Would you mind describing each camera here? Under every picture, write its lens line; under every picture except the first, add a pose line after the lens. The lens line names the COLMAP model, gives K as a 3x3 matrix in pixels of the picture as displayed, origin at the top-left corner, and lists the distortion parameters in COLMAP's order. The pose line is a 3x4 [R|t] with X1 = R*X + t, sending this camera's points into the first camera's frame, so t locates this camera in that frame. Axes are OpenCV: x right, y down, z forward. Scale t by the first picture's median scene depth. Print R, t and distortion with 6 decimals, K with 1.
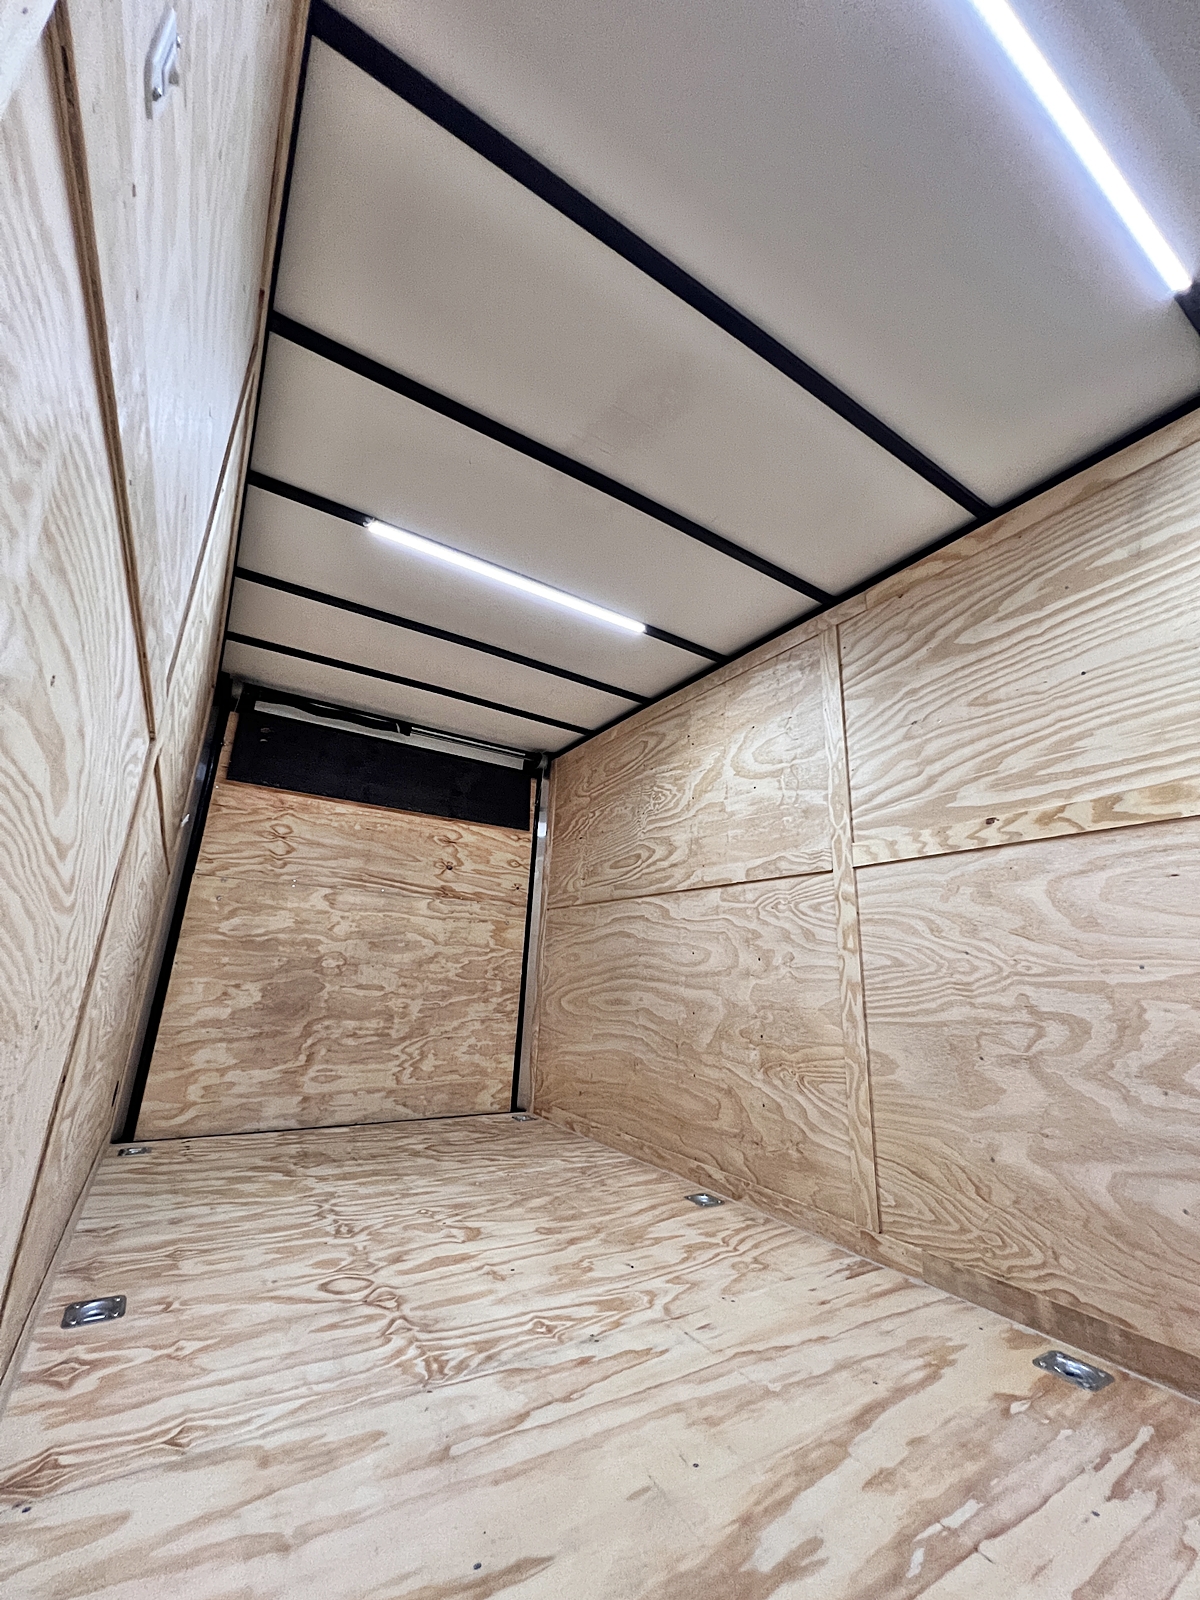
lens RADIAL K [[650.9, 0, 609.6], [0, 650.9, 797.9], [0, 0, 1]] dist [-0.004934, -0.000518]
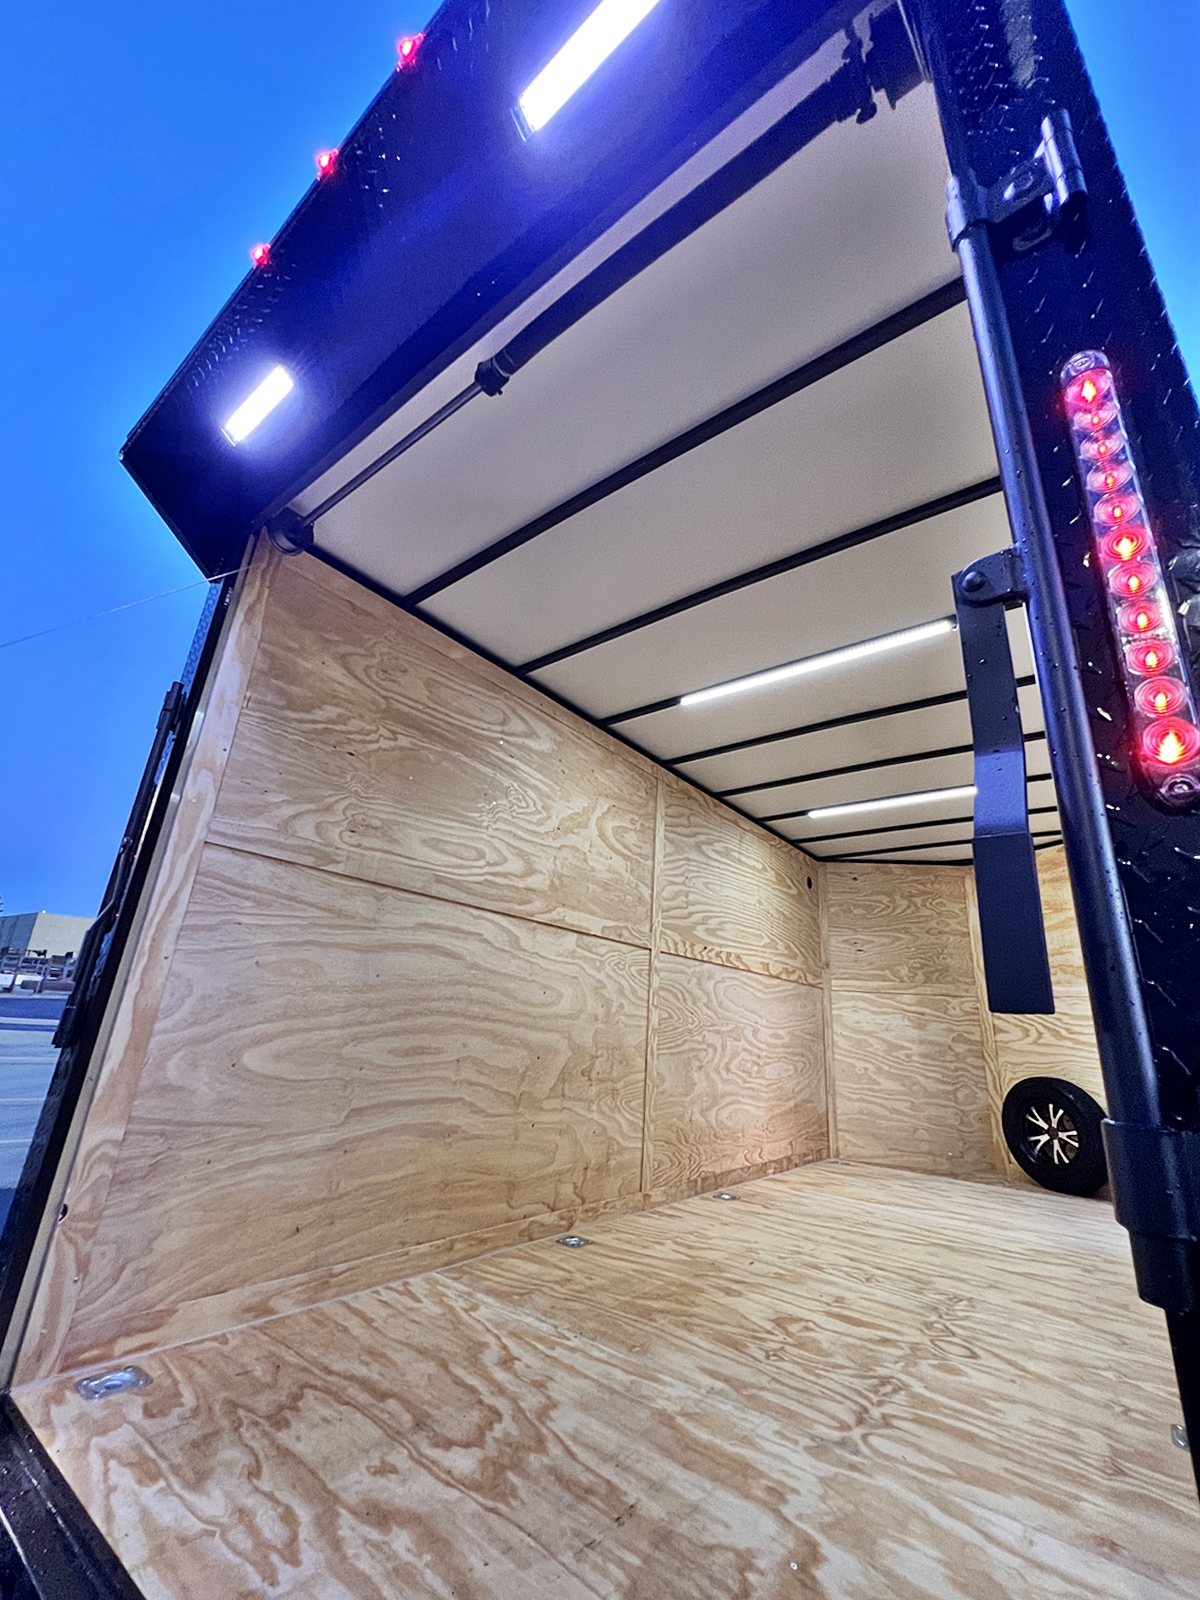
lens RADIAL K [[650.9, 0, 611.2], [0, 650.9, 802.1], [0, 0, 1]] dist [-0.004934, -0.000518]
pose [[-0.330552, 0.252568, 0.909365, -1.142182], [-0.327683, 0.872874, -0.361546, 0.420609], [-0.885076, -0.417493, -0.205768, 1.681186]]
